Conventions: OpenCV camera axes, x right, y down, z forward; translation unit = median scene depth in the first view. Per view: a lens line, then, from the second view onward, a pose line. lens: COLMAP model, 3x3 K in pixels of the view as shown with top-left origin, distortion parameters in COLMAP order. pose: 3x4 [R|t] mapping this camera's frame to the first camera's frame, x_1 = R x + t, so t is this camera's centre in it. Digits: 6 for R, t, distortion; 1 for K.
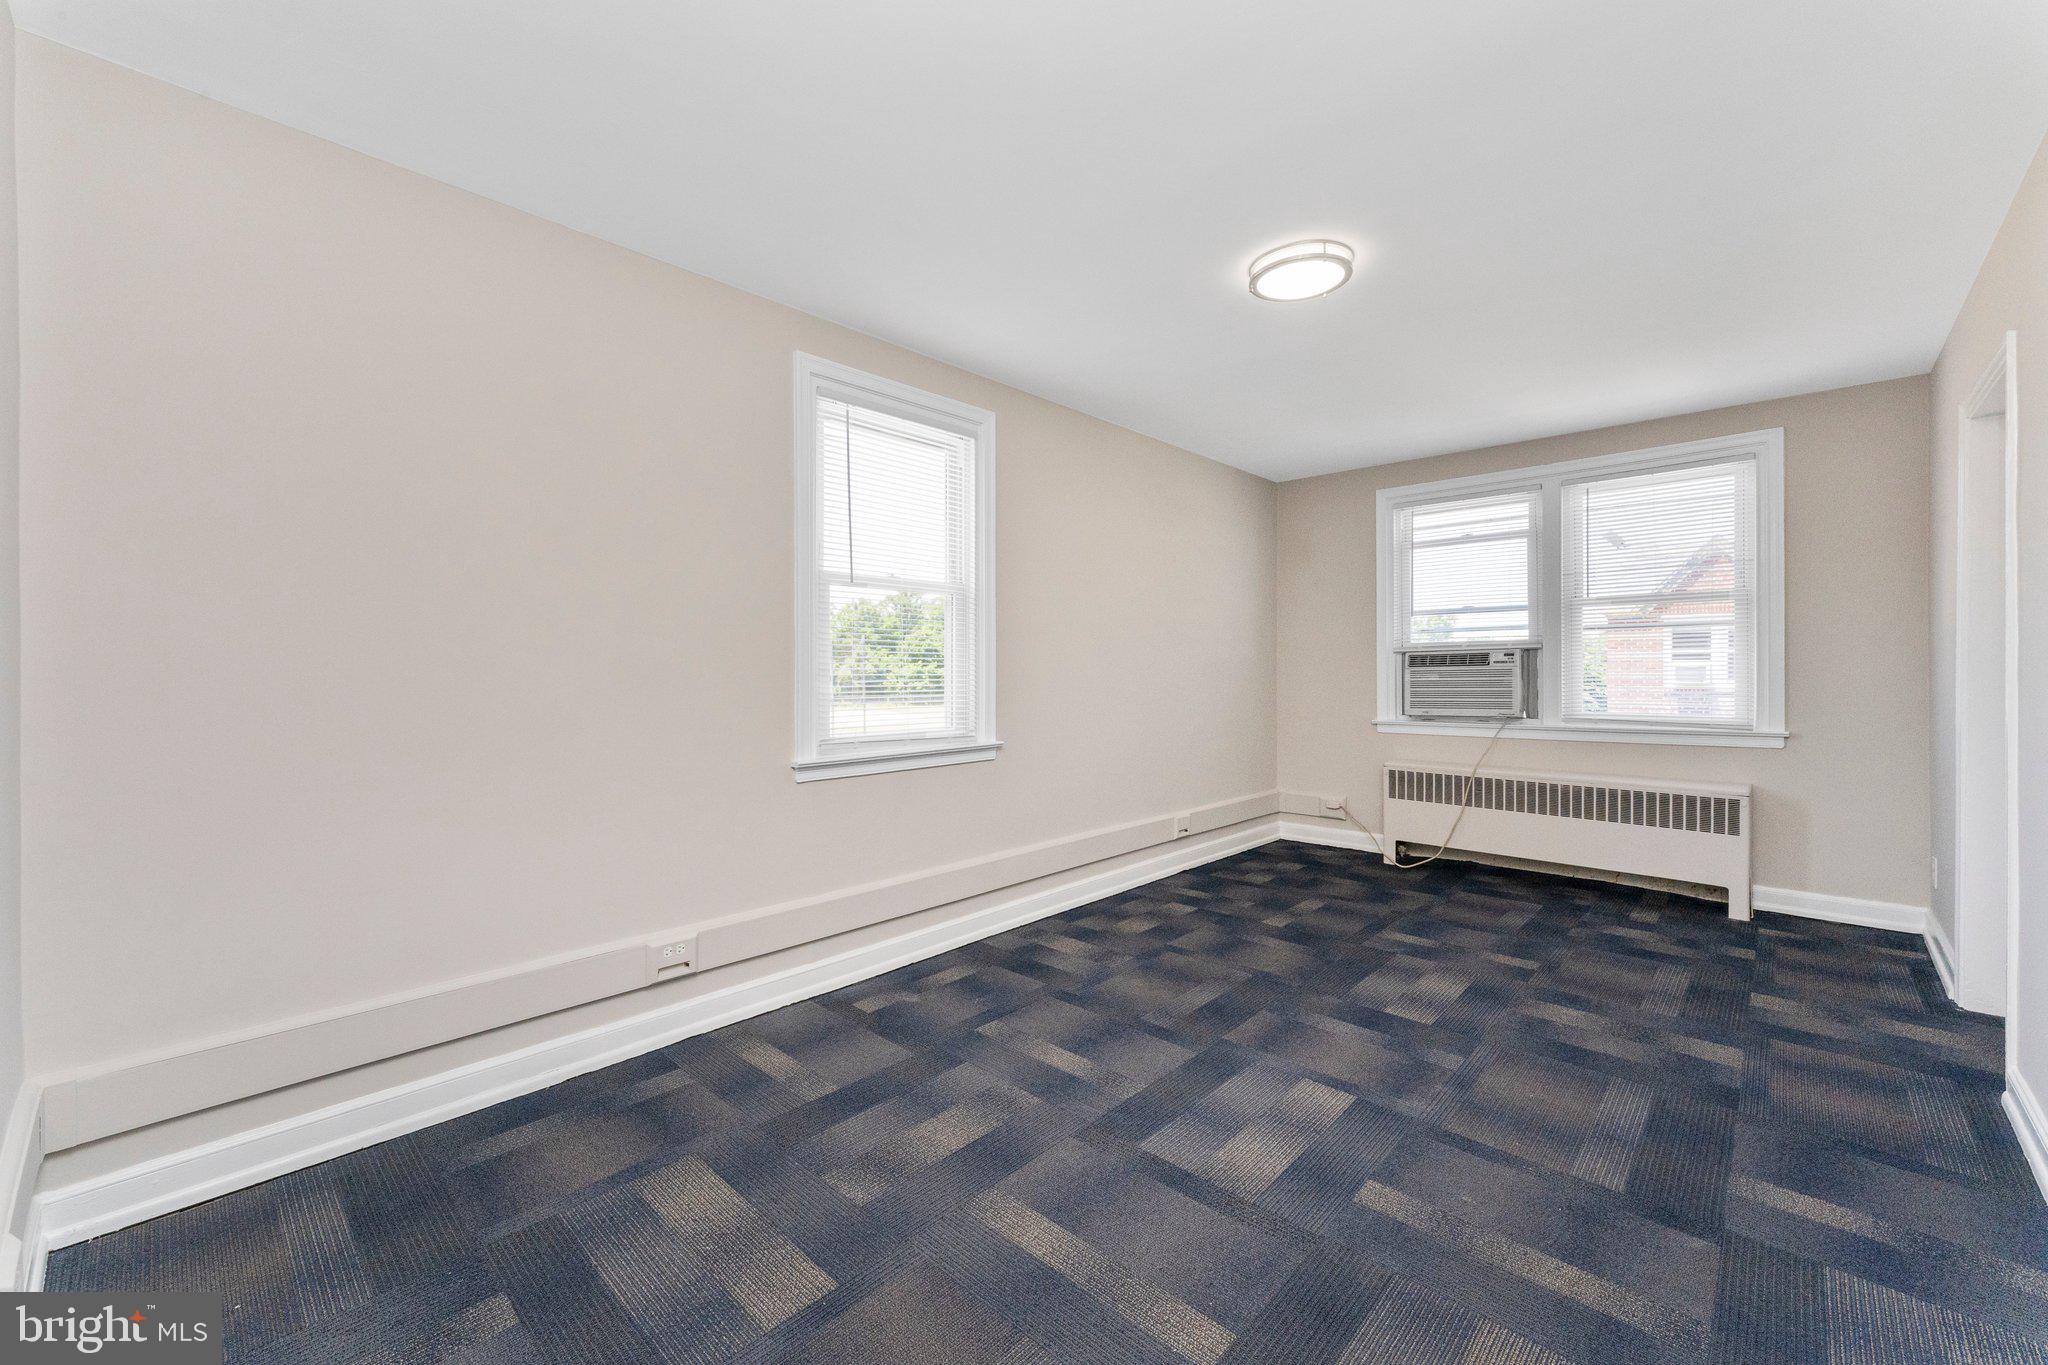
lens RADIAL K [[819.8, 0, 1035.6], [0, 819.8, 677.7], [0, 0, 1]] dist [0.020427, 0.000271]
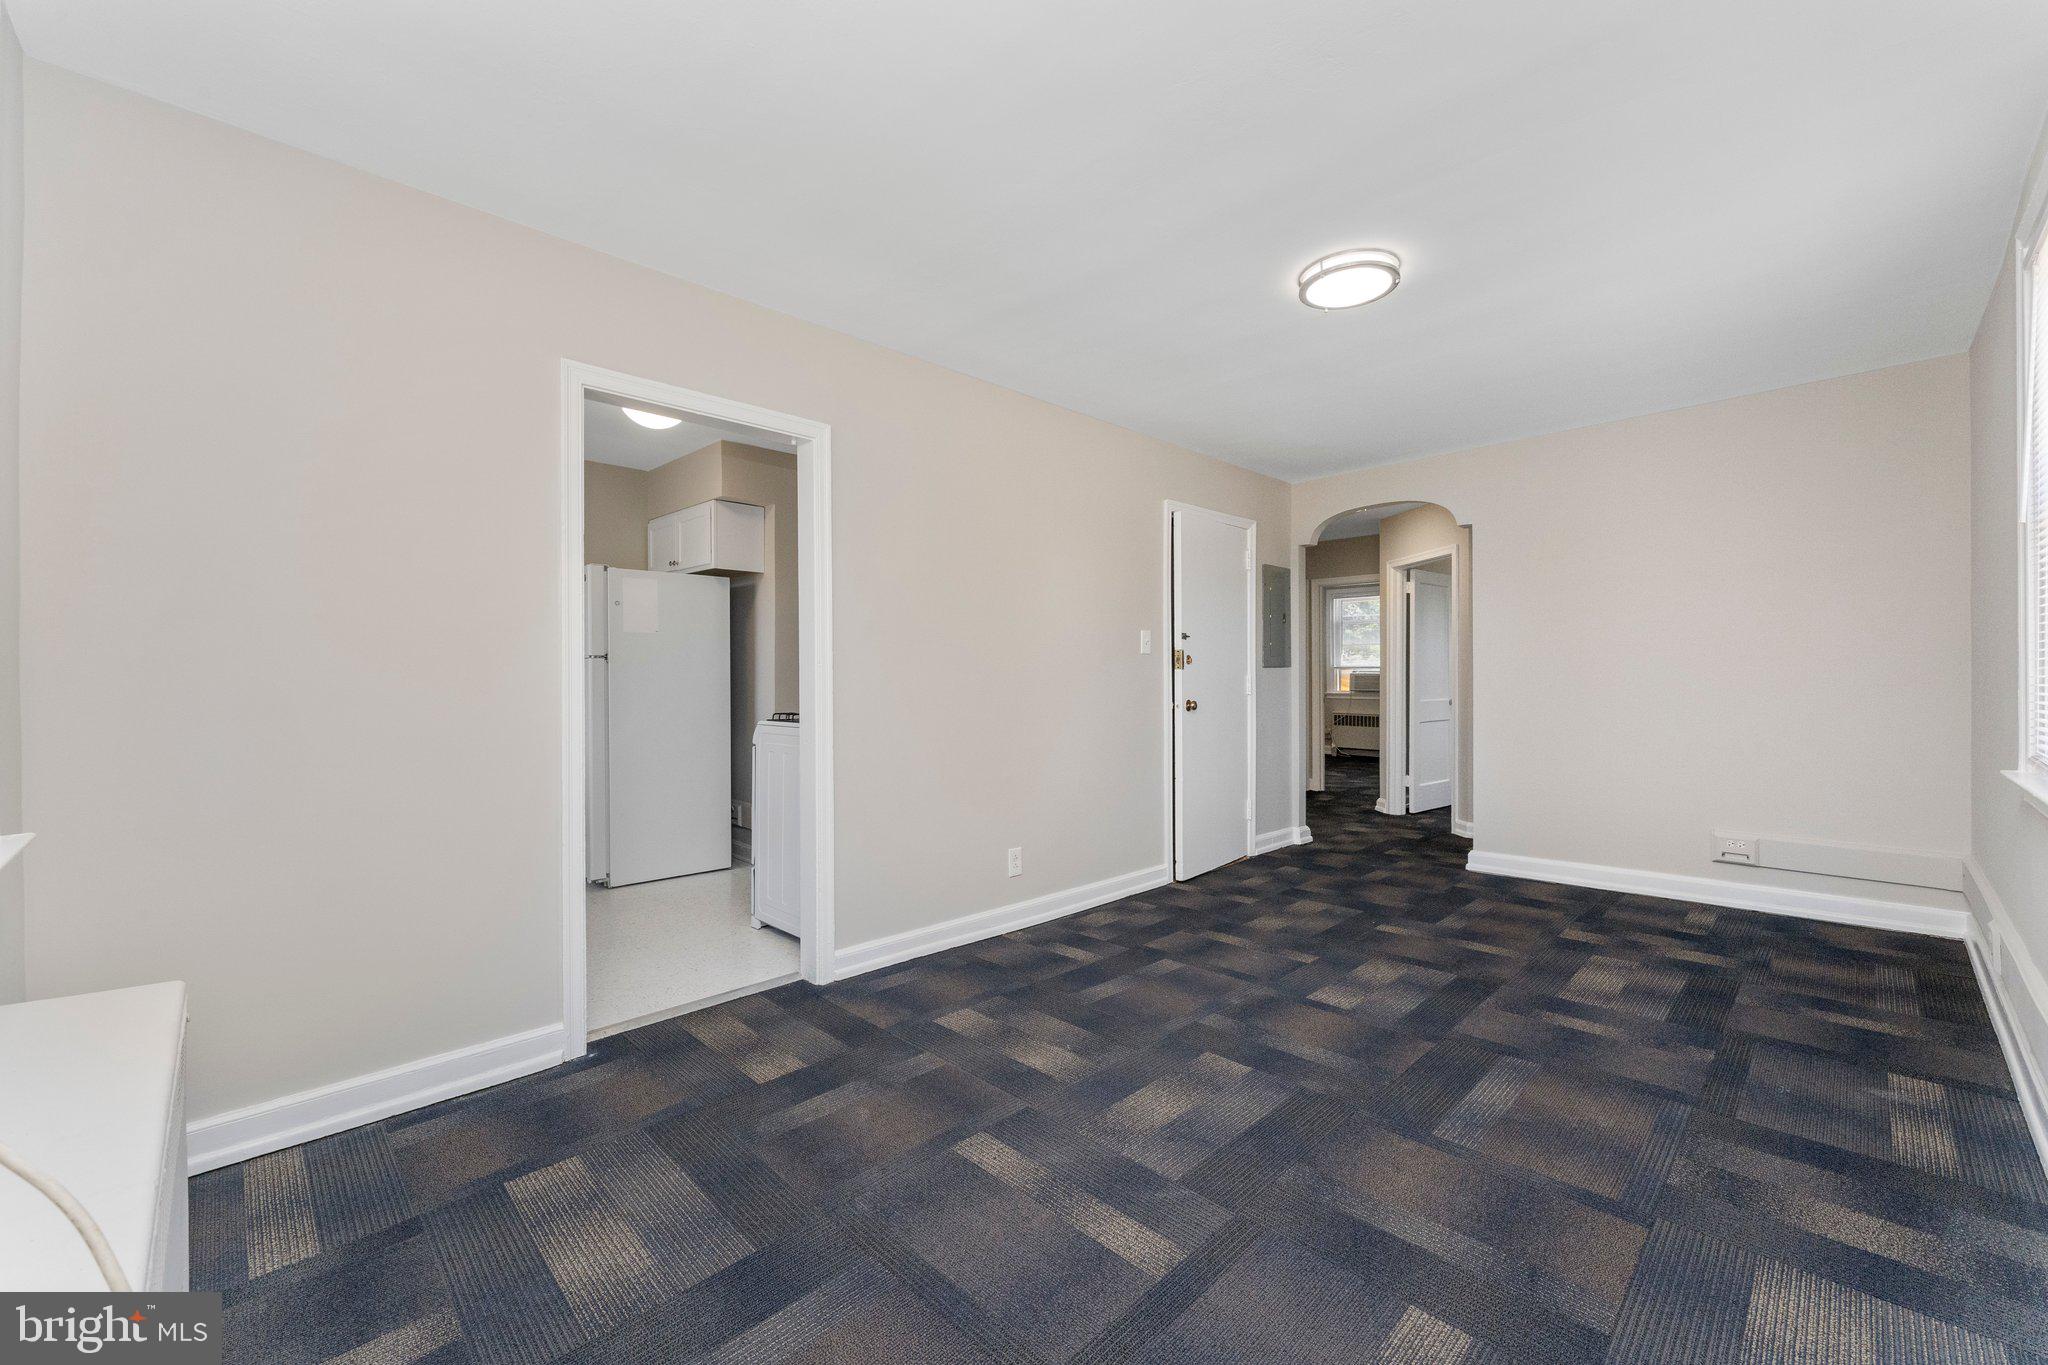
lens RADIAL K [[819.8, 0, 1025.7], [0, 819.8, 676.4], [0, 0, 1]] dist [0.020427, 0.000271]
pose [[-0.998652, 0.005041, 0.051667, 0.611335], [0.005897, 0.999848, 0.016434, -0.010684], [-0.051576, 0.016717, -0.998529, 1.857965]]
